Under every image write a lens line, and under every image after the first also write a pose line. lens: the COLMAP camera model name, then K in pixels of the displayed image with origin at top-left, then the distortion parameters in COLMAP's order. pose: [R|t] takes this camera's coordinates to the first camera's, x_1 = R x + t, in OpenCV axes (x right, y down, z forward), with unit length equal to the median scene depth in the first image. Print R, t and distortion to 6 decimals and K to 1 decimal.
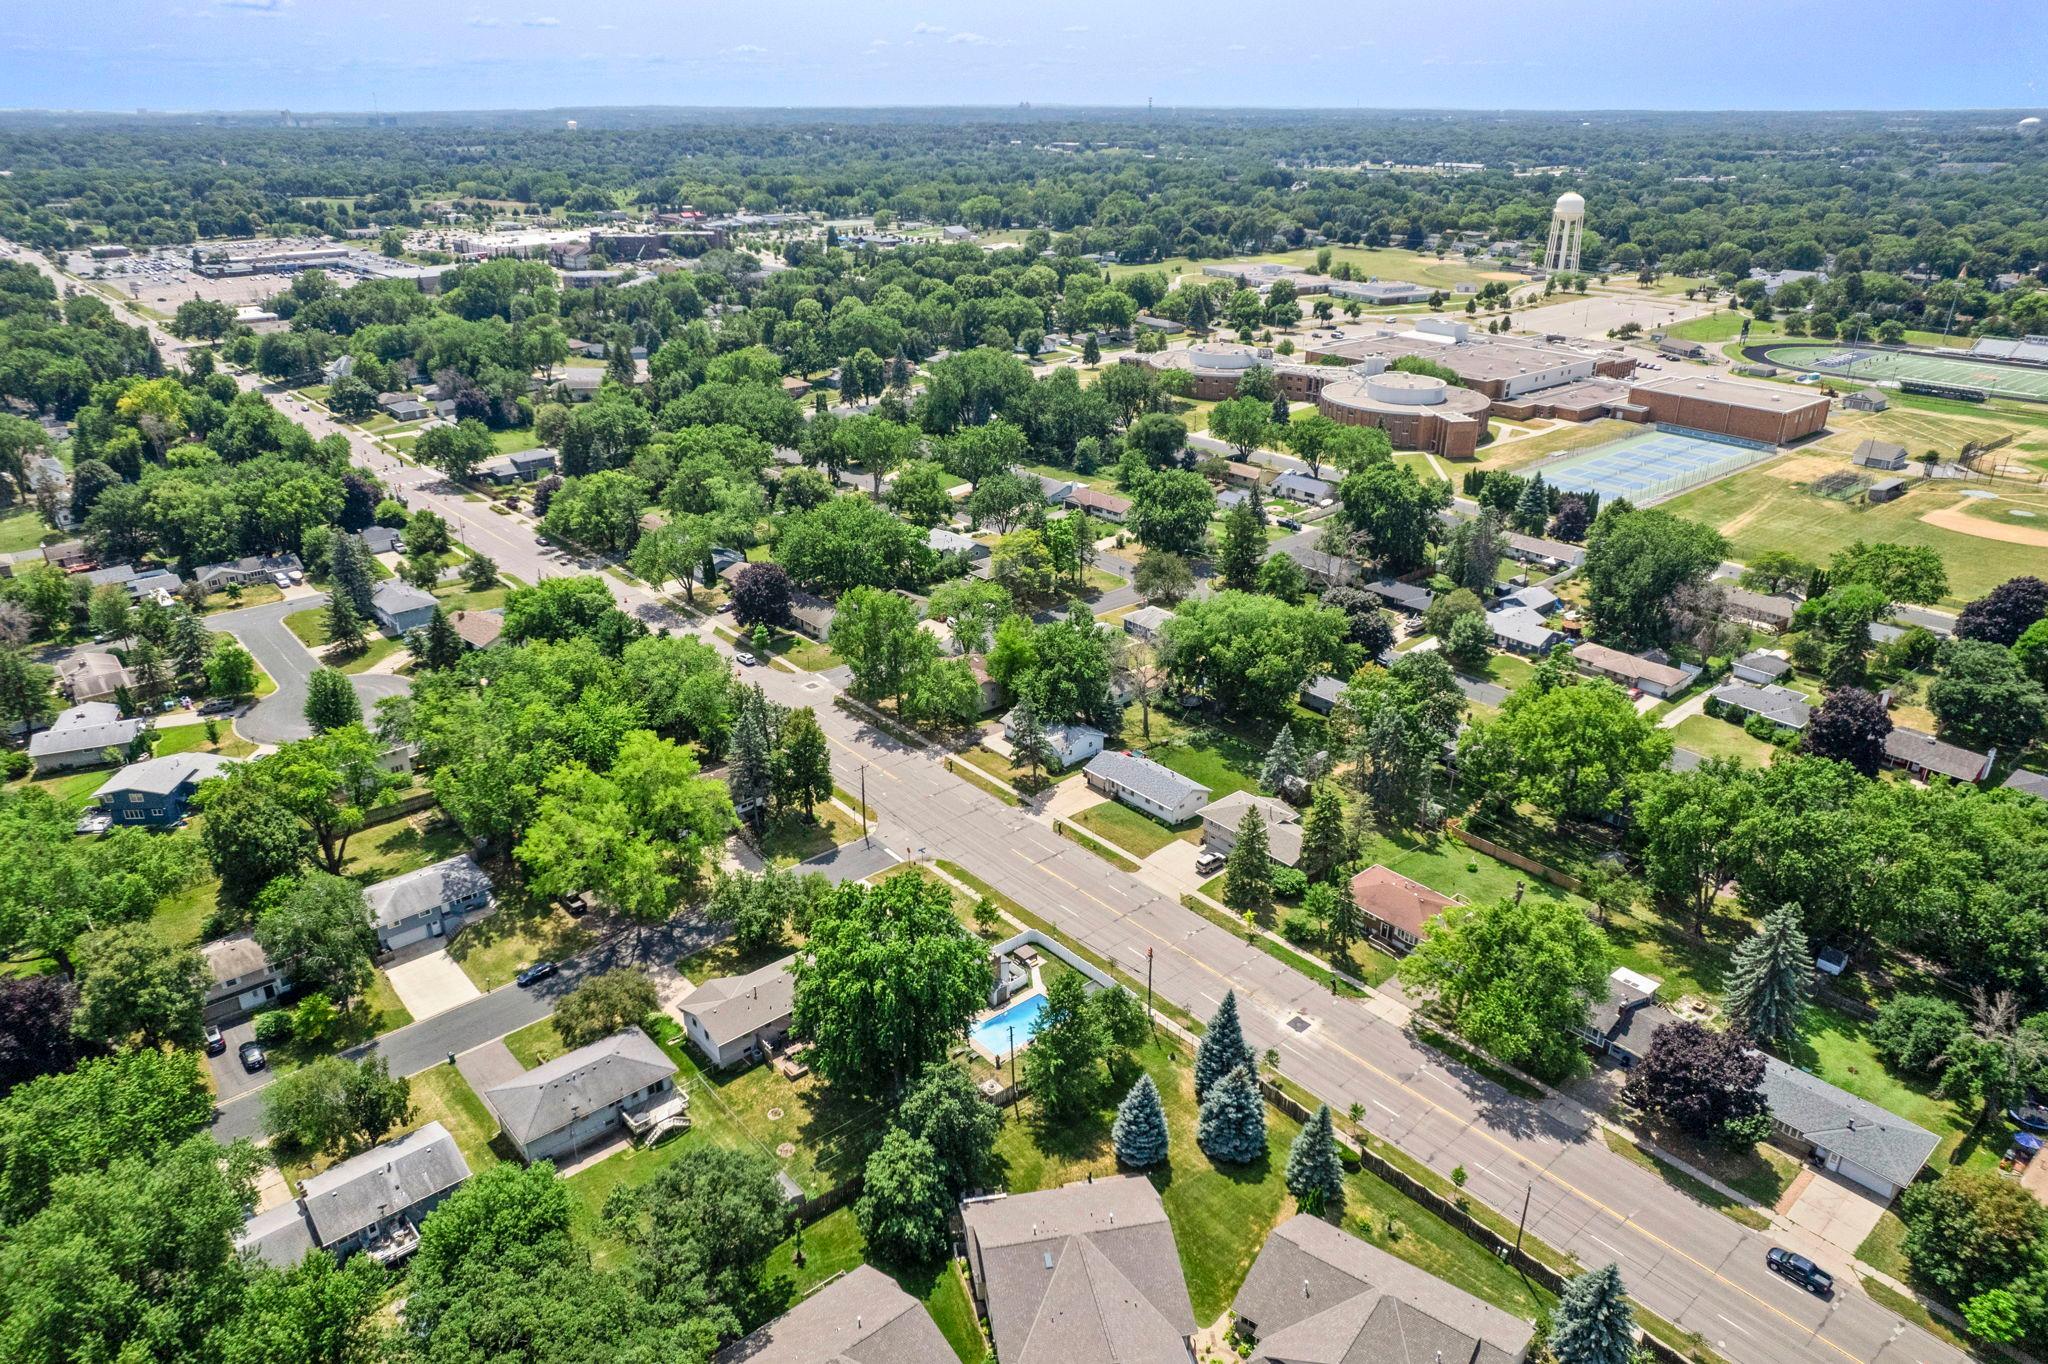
lens RADIAL K [[1346.0, 0, 1018.3], [0, 1346.0, 683.3], [0, 0, 1]] dist [-0.067325, 0.058671]
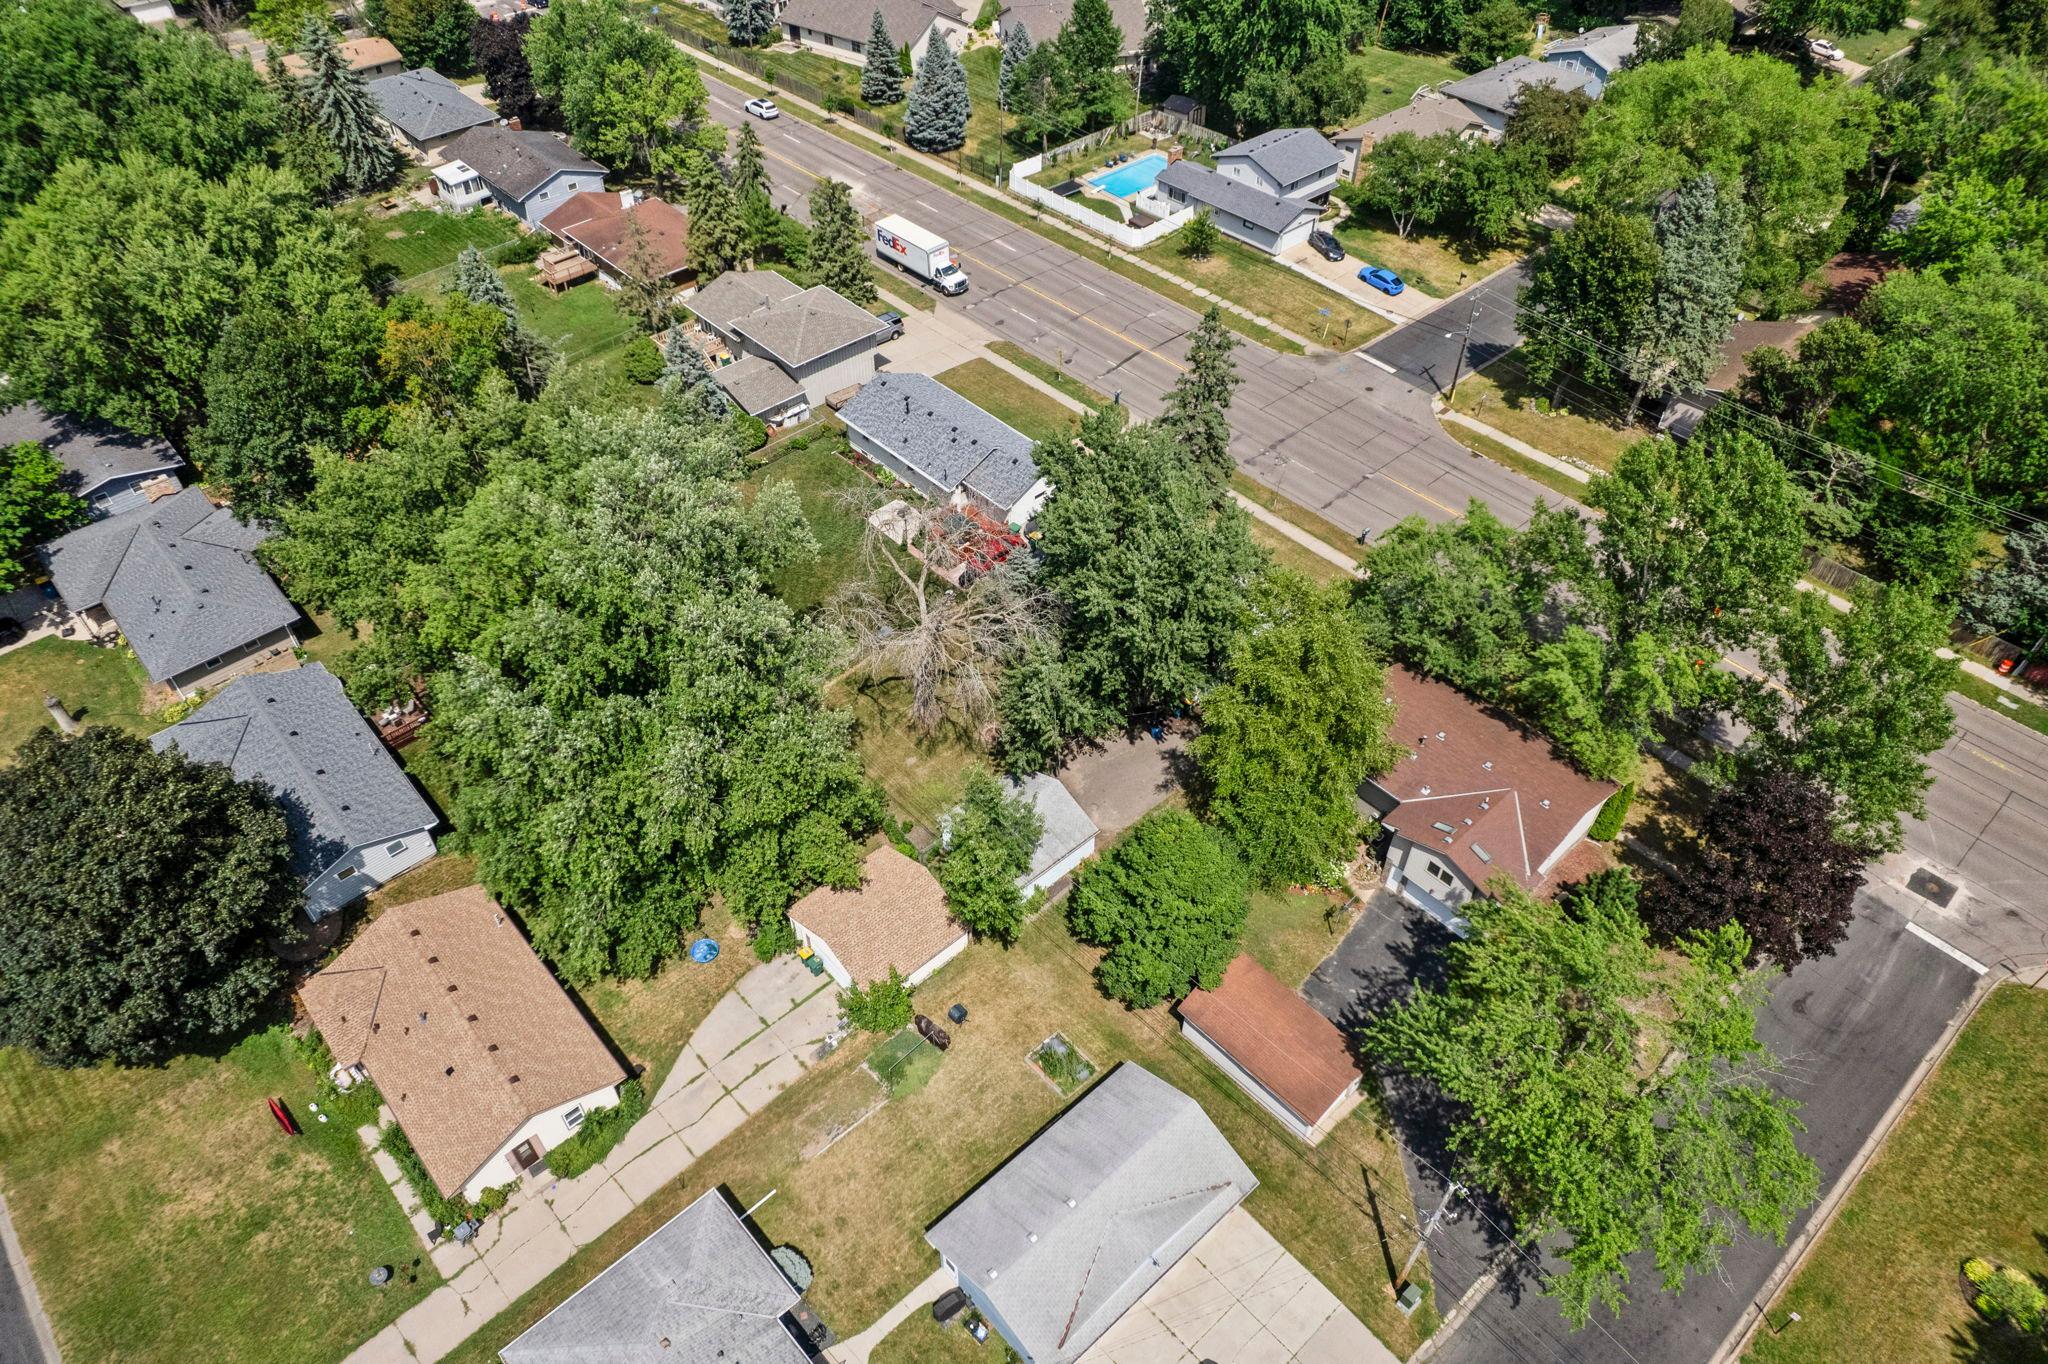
lens RADIAL K [[1322.0, 0, 1016.2], [0, 1322.0, 690.2], [0, 0, 1]] dist [-0.066423, 0.059864]
pose [[-0.999768, 0.014253, -0.016153, 0.039099], [-0.009830, 0.365379, 0.930807, -0.171785], [0.019169, 0.930750, -0.365154, 0.607868]]
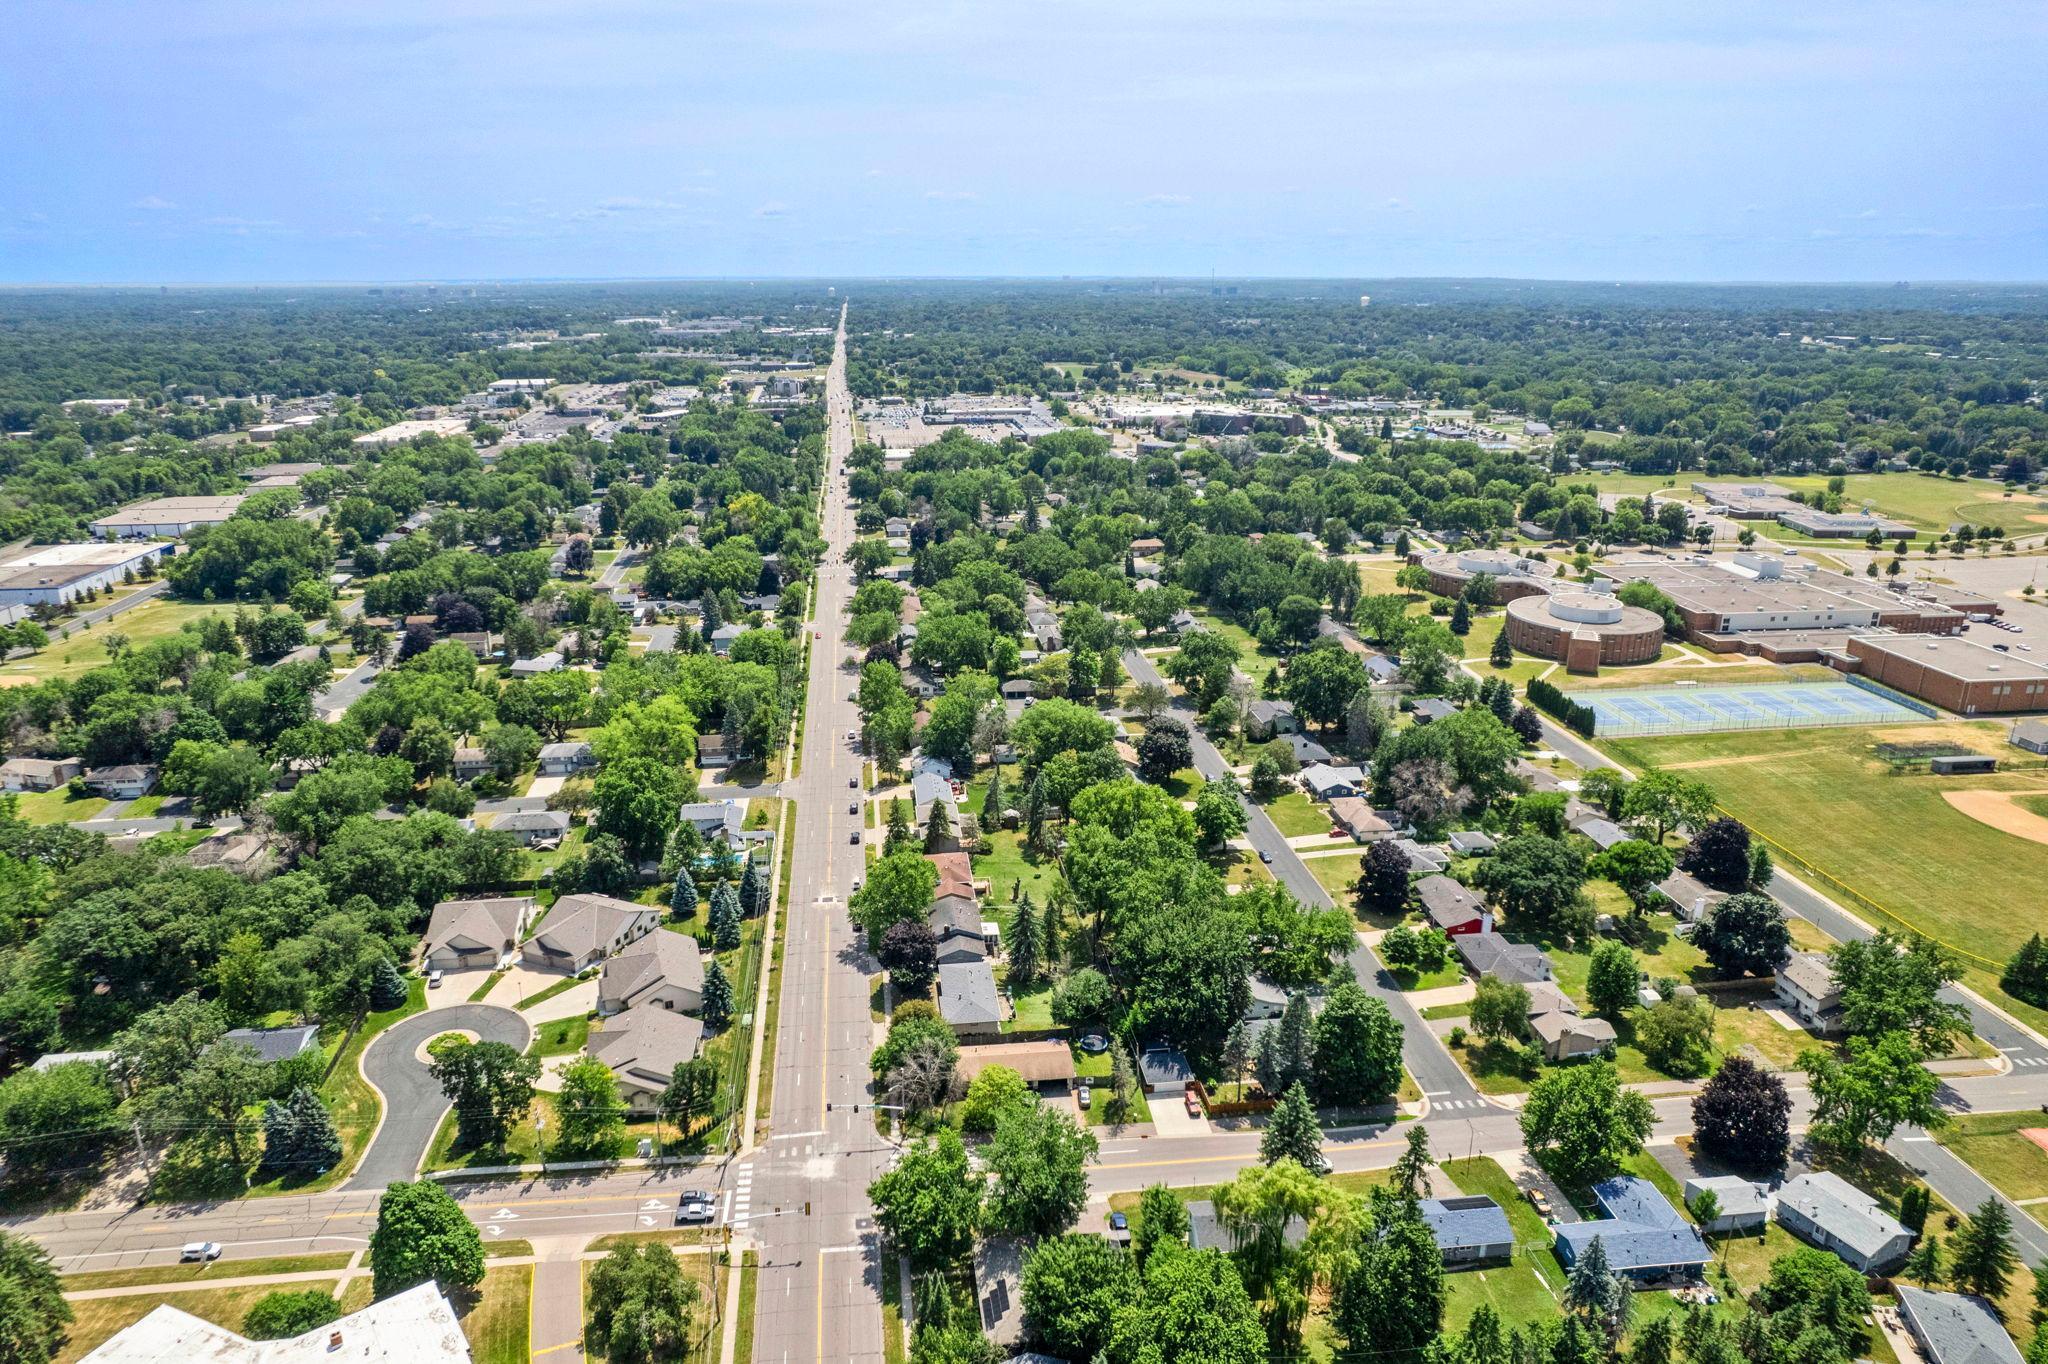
lens RADIAL K [[1322.0, 0, 1016.2], [0, 1322.0, 690.2], [0, 0, 1]] dist [-0.066423, 0.059864]
pose [[0.829484, 0.169775, -0.532102, 0.487220], [-0.223862, 0.973870, -0.038246, -0.004766], [0.511705, 0.150841, 0.845816, -0.158845]]
